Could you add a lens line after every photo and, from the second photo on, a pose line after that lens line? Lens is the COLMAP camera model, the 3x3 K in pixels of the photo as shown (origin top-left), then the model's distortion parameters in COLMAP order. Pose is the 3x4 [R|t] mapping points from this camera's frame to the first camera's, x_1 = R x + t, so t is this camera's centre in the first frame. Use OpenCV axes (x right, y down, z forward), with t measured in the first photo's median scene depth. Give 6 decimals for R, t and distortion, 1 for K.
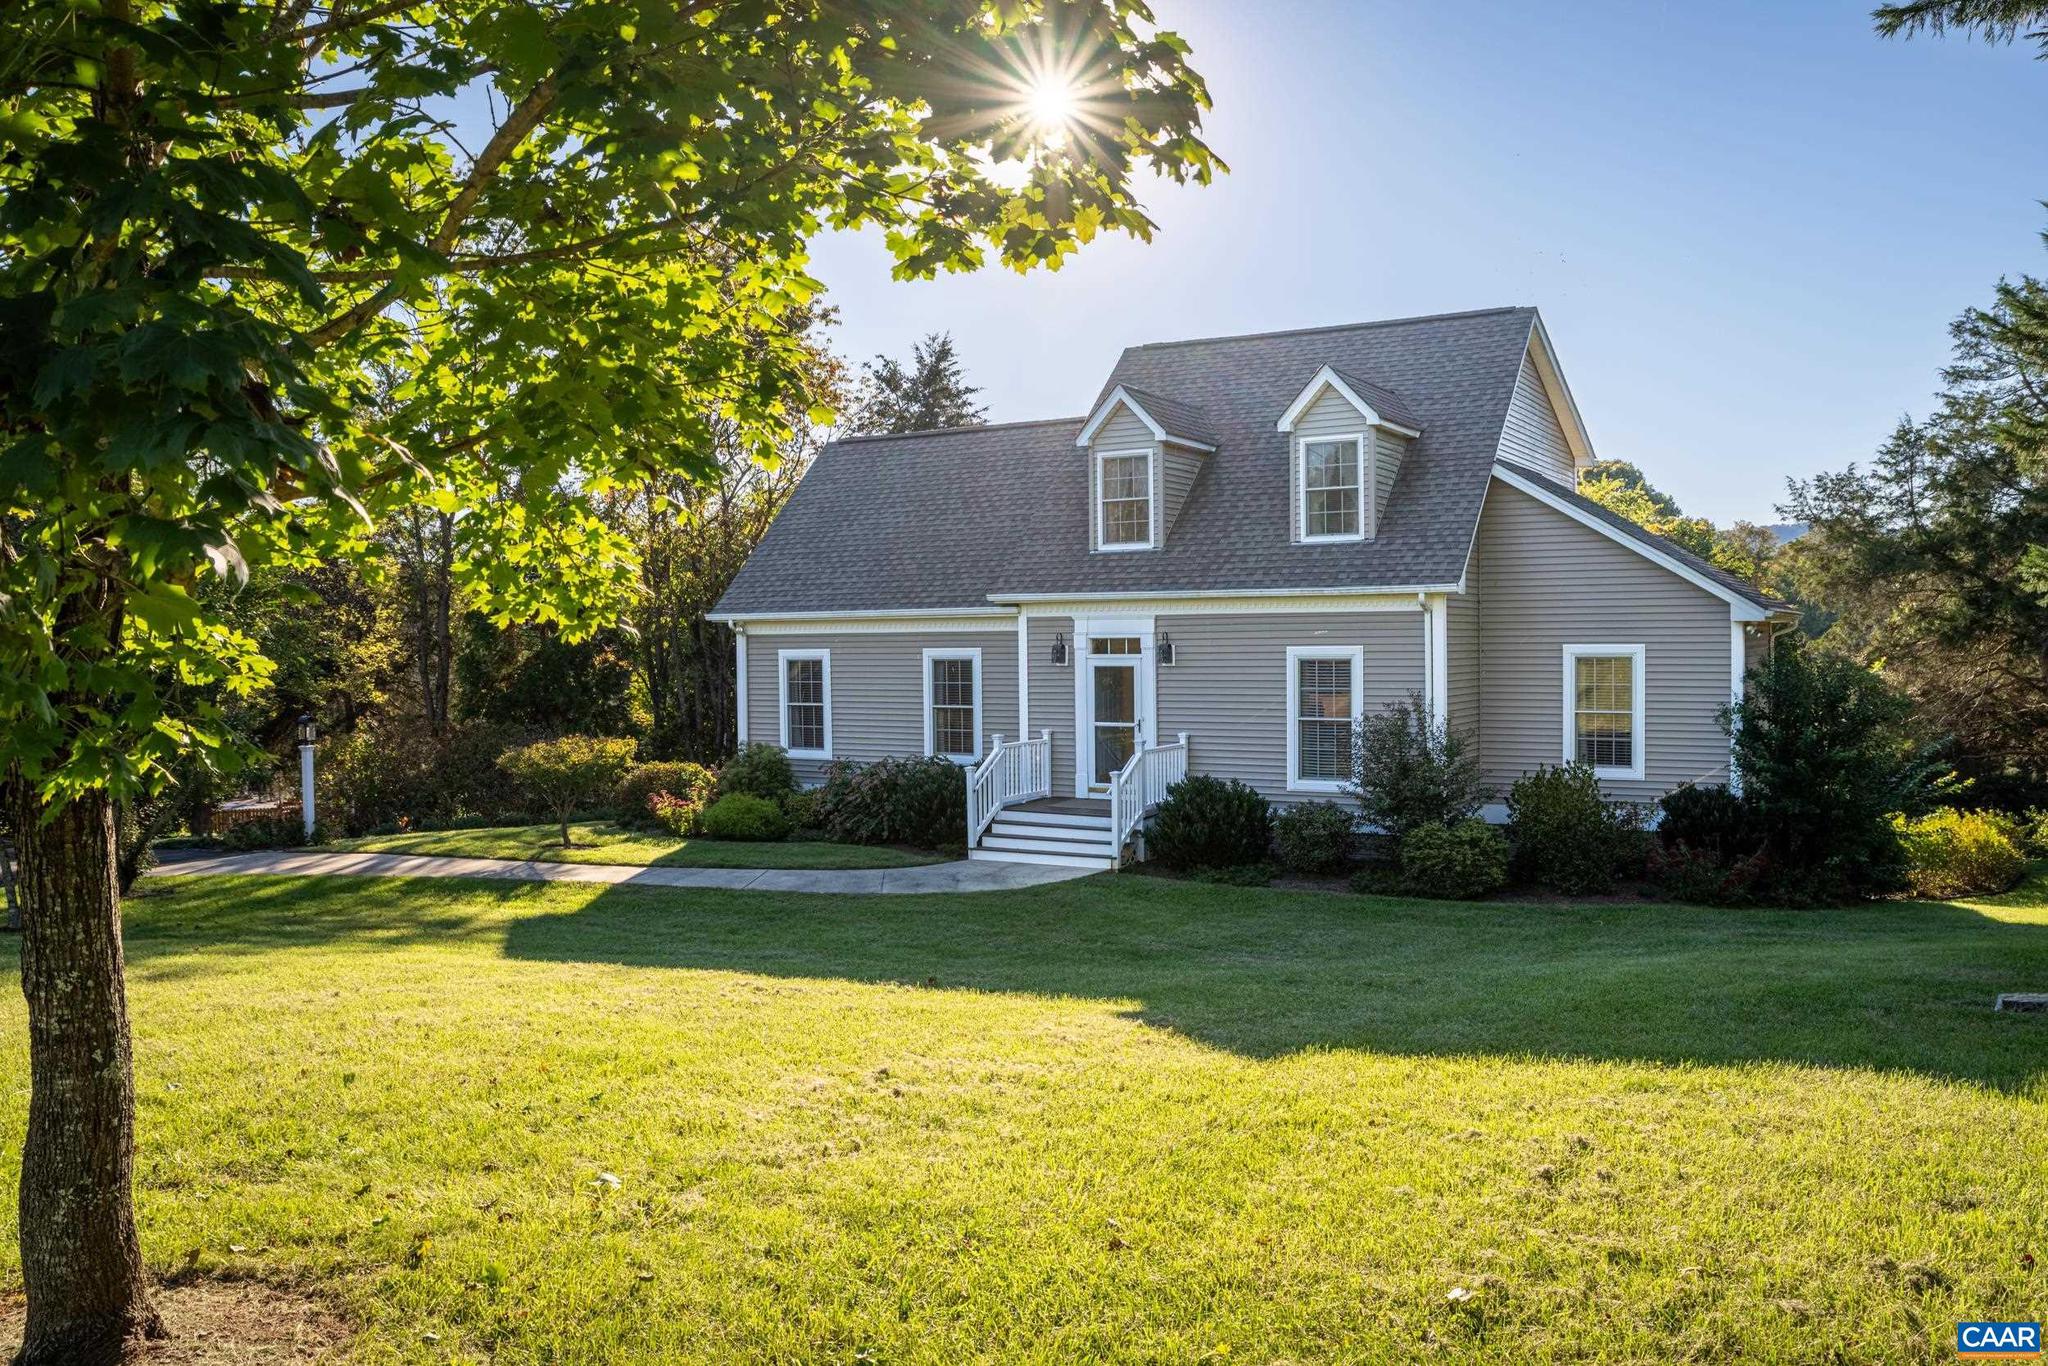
lens RADIAL K [[1569.0, 0, 1032.0], [0, 1569.0, 667.6], [0, 0, 1]] dist [-0.103248, -0.001841]
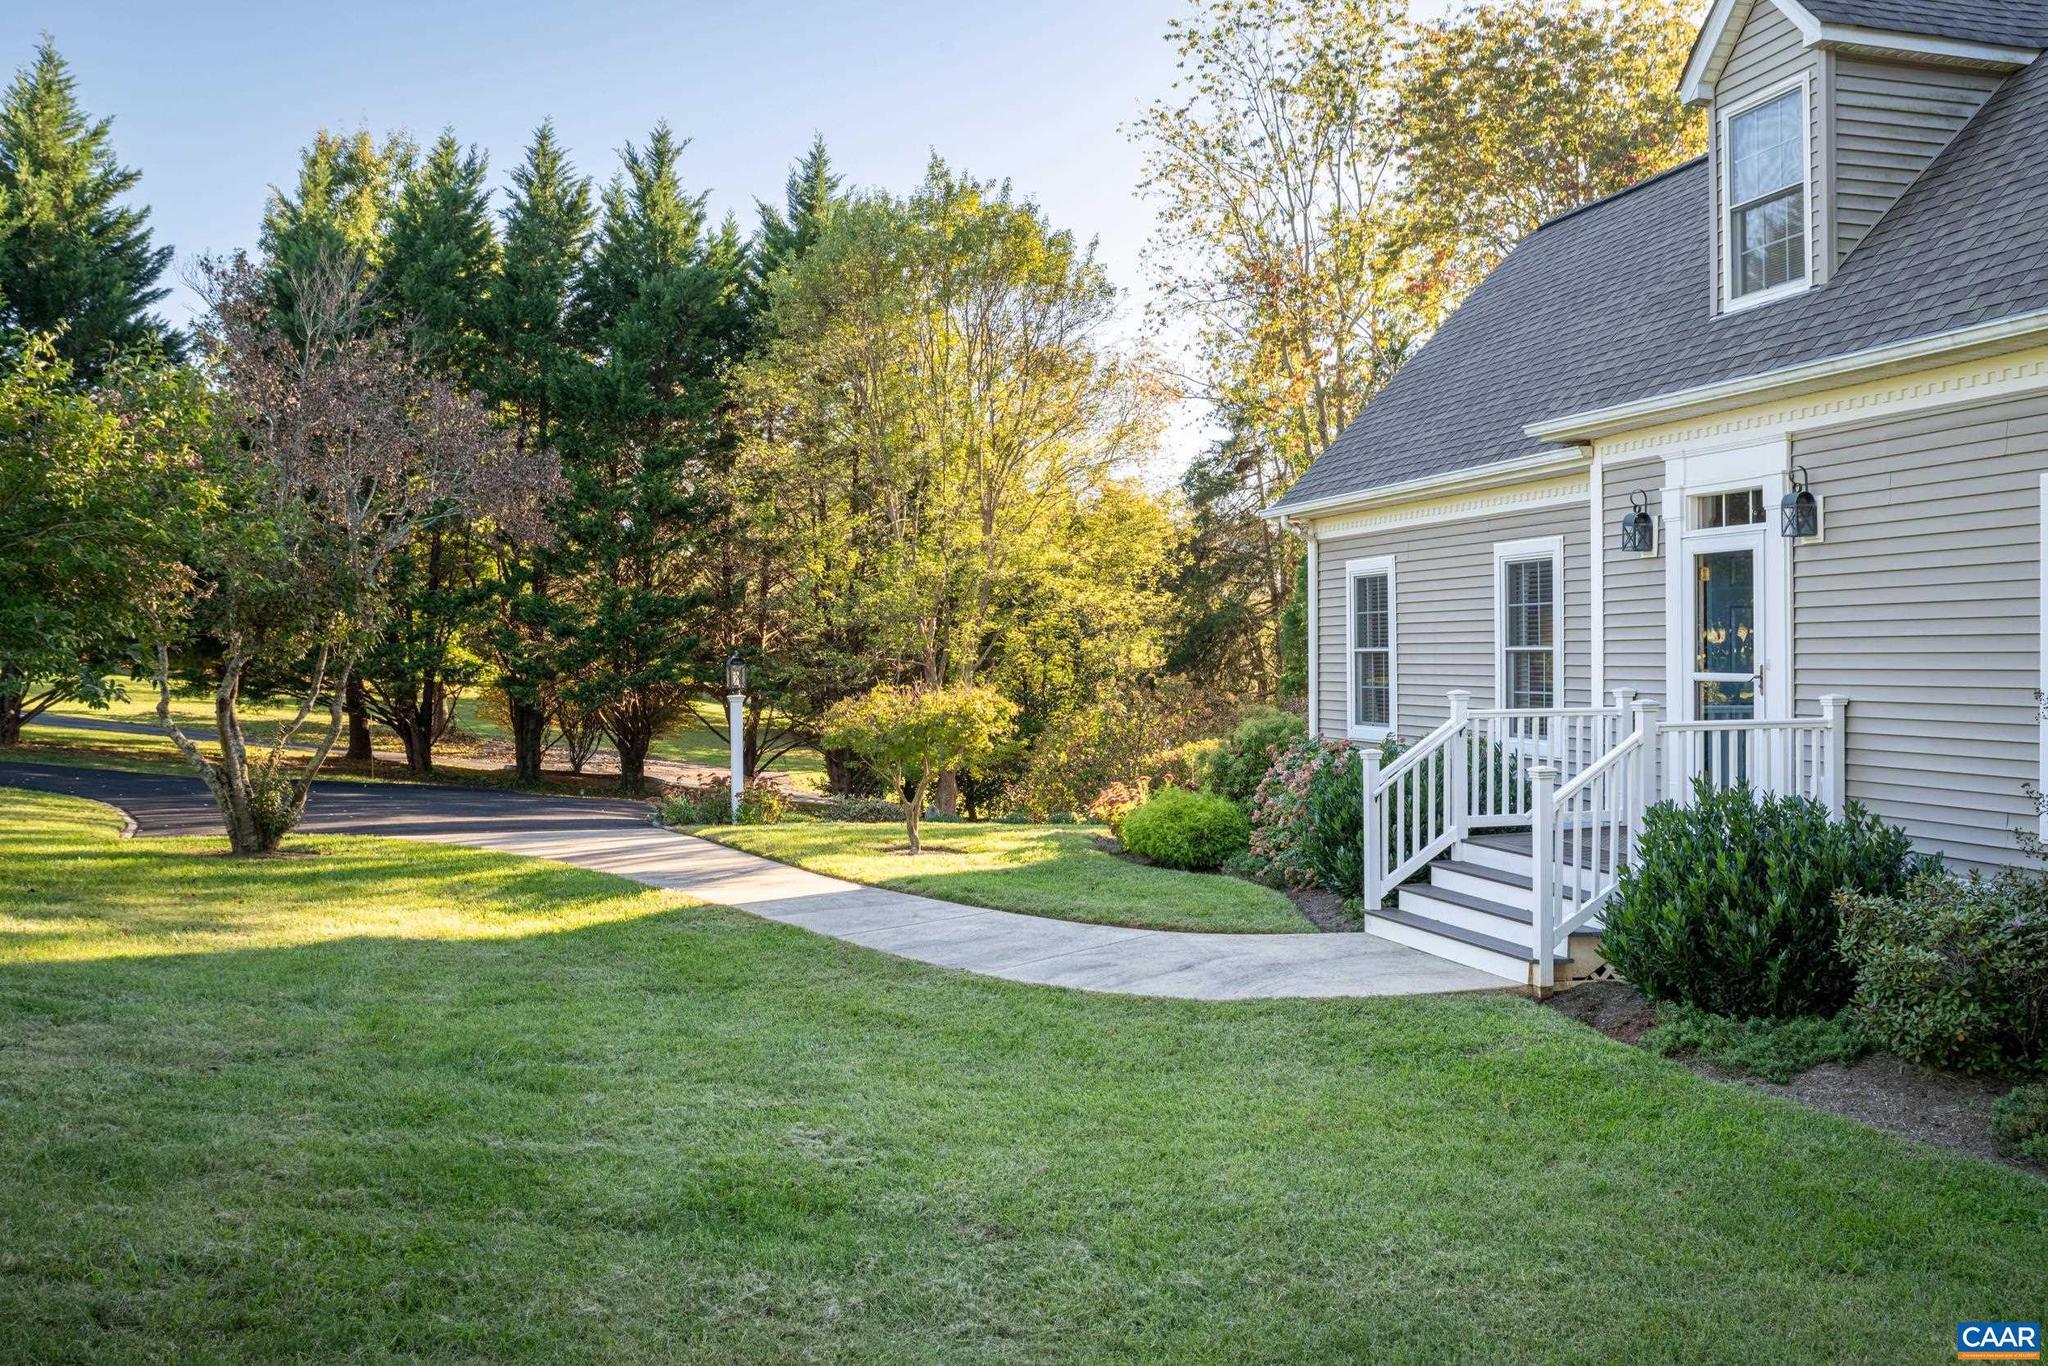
lens RADIAL K [[1770.0, 0, 1007.3], [0, 1770.0, 688.1], [0, 0, 1]] dist [-0.123878, 0.114114]
pose [[0.718417, 0.012225, -0.695505, 0.273590], [-0.001252, 0.999867, 0.016282, 0.033490], [0.695611, -0.010827, 0.718337, 0.504946]]
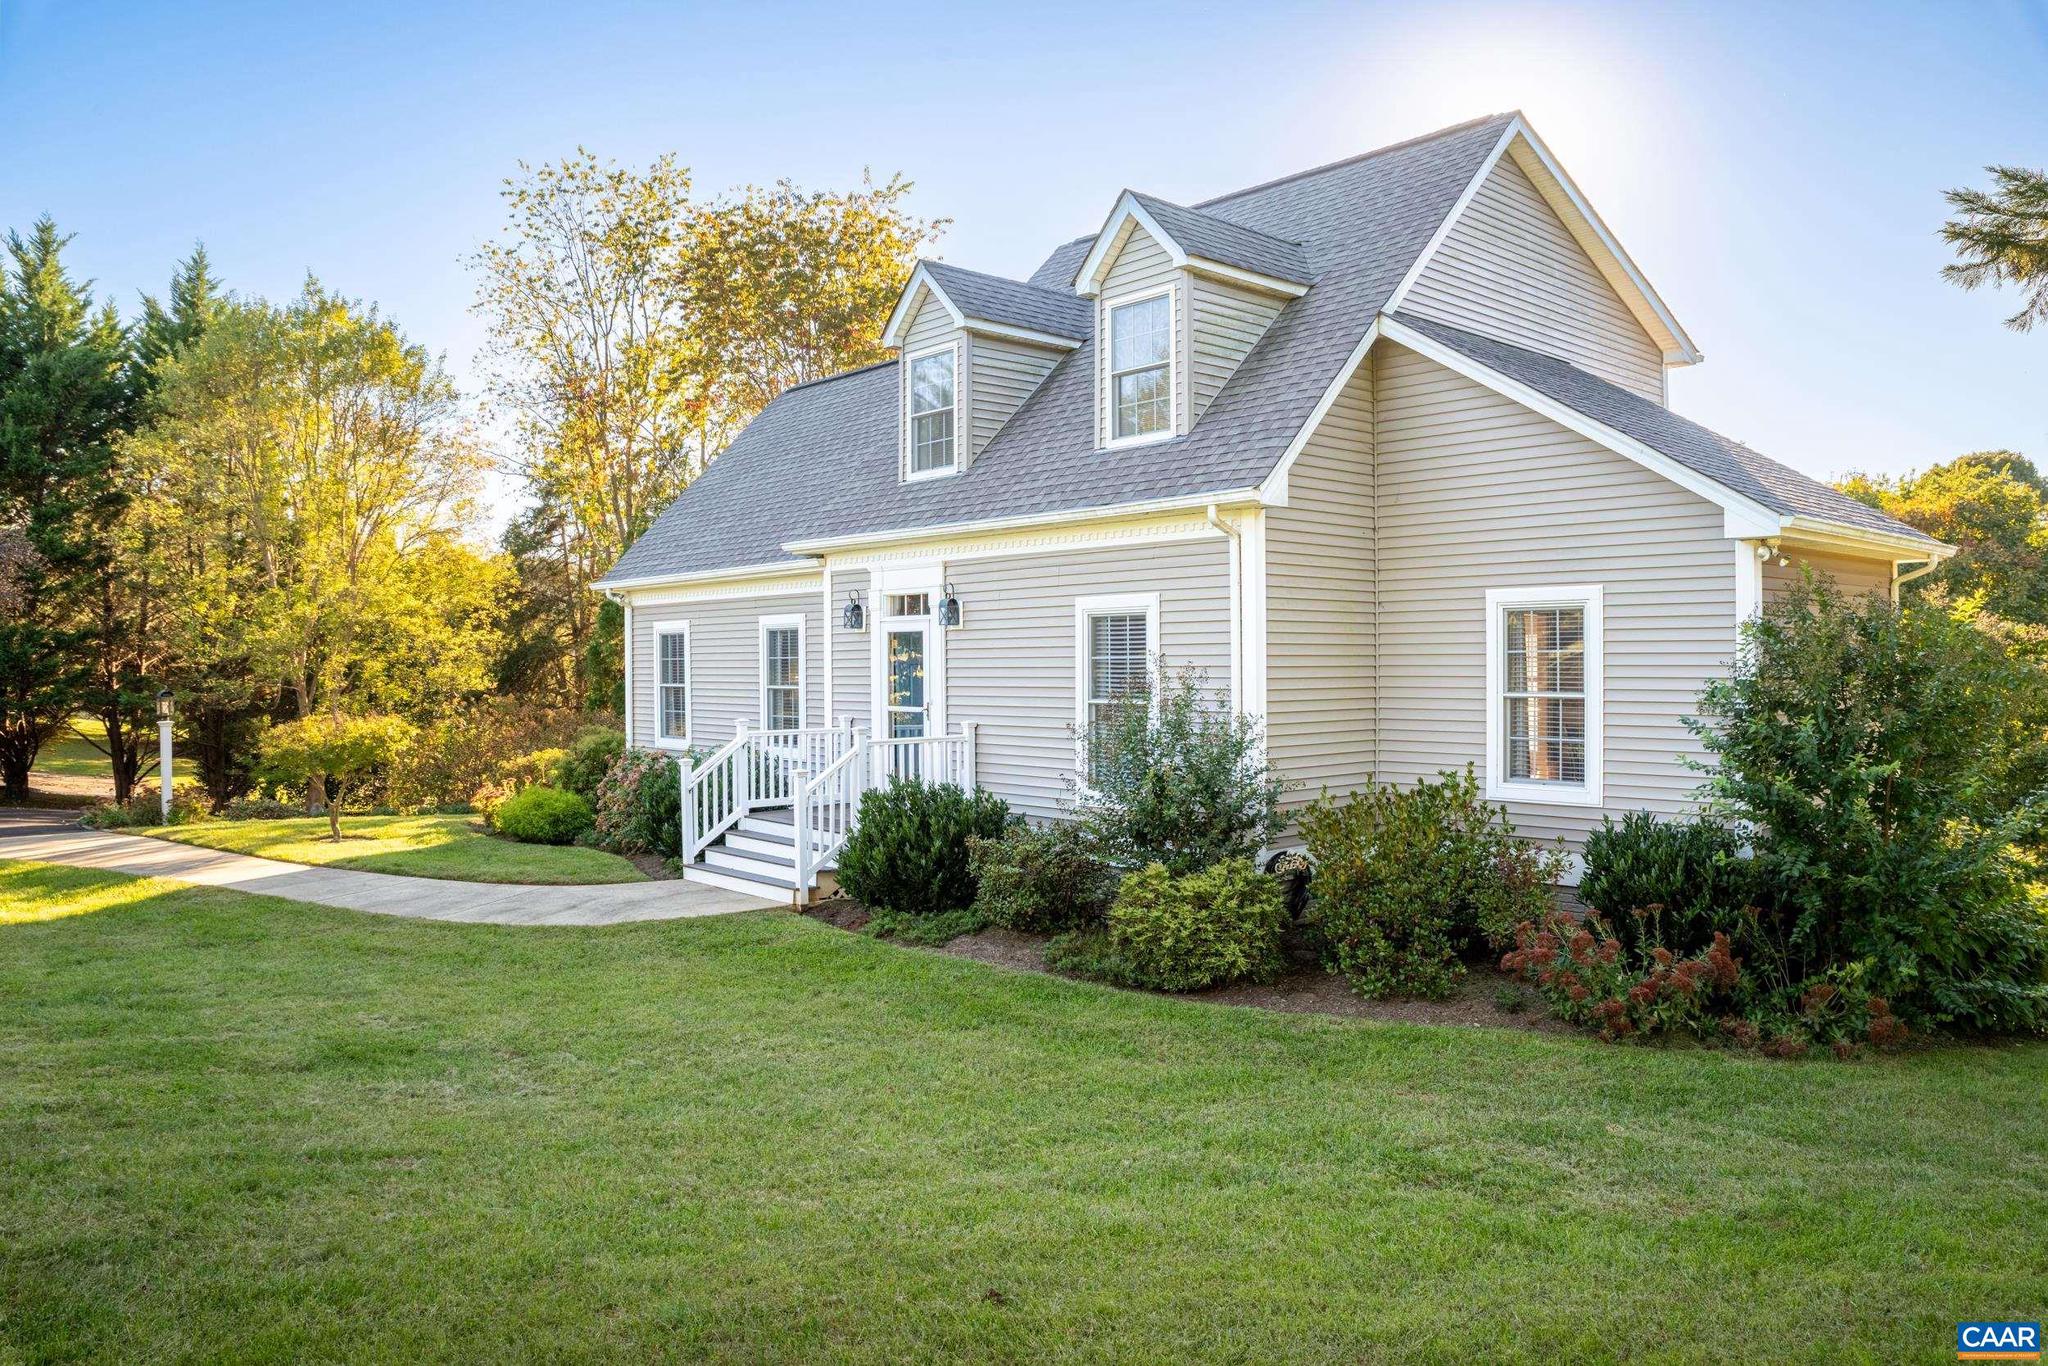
lens RADIAL K [[1402.5, 0, 1041.2], [0, 1402.5, 702.4], [0, 0, 1]] dist [-0.122307, 0.063644]
pose [[0.960001, 0.008804, -0.279857, 0.320227], [-0.003239, 0.999788, 0.020341, 0.020580], [0.279977, -0.018621, 0.959826, 0.390601]]
